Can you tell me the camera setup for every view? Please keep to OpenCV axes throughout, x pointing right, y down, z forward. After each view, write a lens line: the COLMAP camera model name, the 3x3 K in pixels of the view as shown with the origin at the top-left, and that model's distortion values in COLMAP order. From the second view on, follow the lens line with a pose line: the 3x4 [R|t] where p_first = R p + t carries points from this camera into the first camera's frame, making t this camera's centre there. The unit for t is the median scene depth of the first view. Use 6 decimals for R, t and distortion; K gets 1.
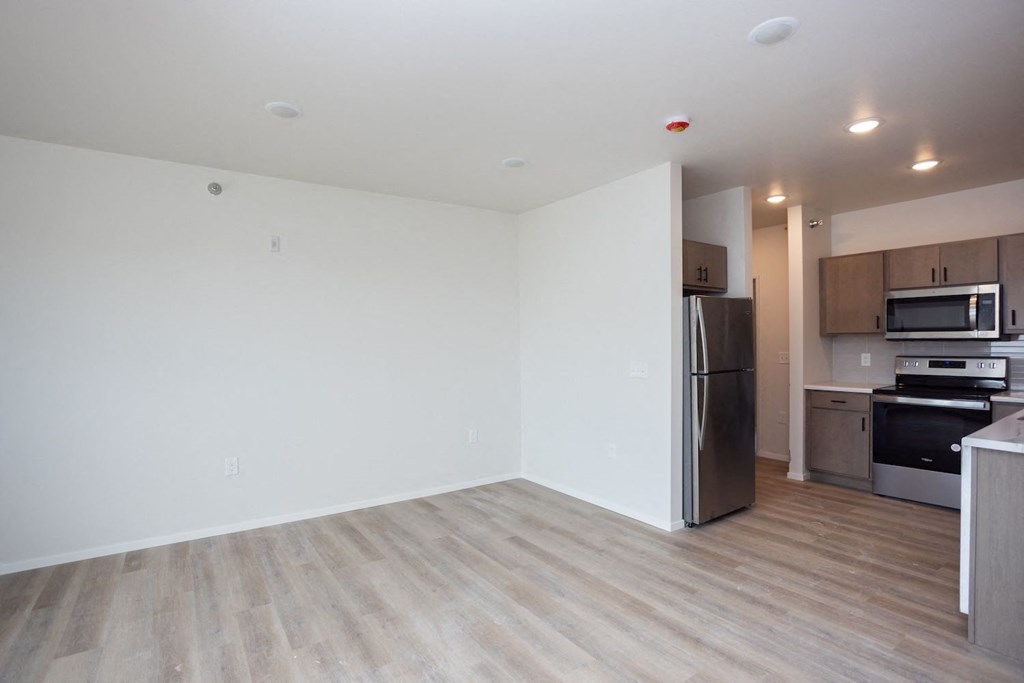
lens RADIAL K [[496.7, 0, 512.0], [0, 496.7, 341.5], [0, 0, 1]] dist [-0.064662, 0.020327]
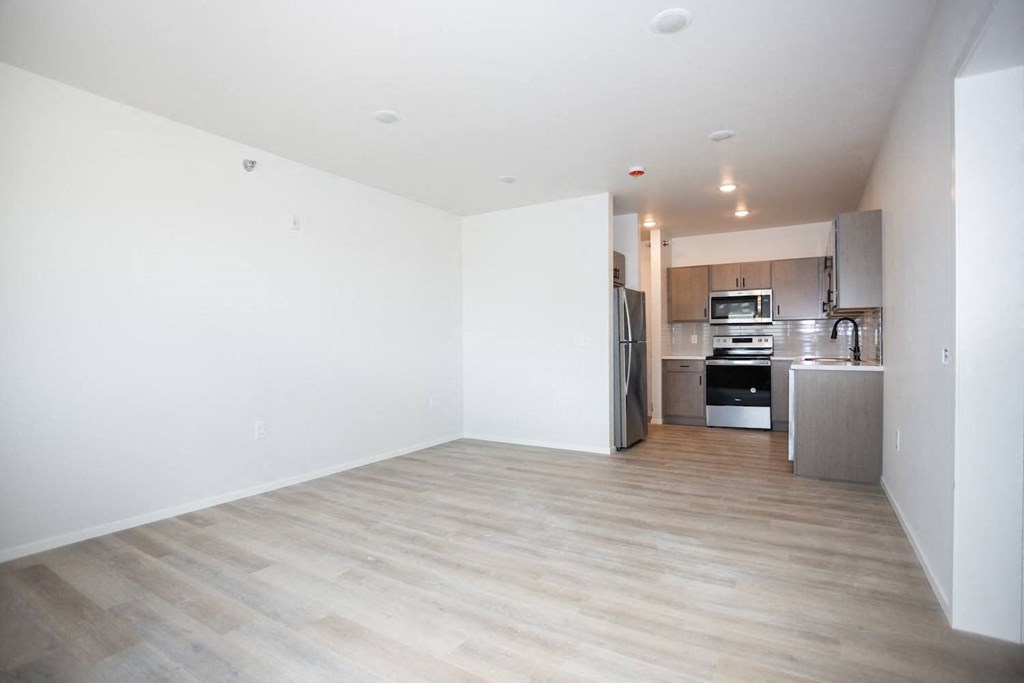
lens RADIAL K [[498.9, 0, 512.5], [0, 498.9, 337.8], [0, 0, 1]] dist [-0.063345, 0.000241]
pose [[0.912910, 0.005461, 0.408124, -0.477418], [-0.001373, 0.999946, -0.010310, 0.063679], [-0.408158, 0.008851, 0.912868, -0.178447]]
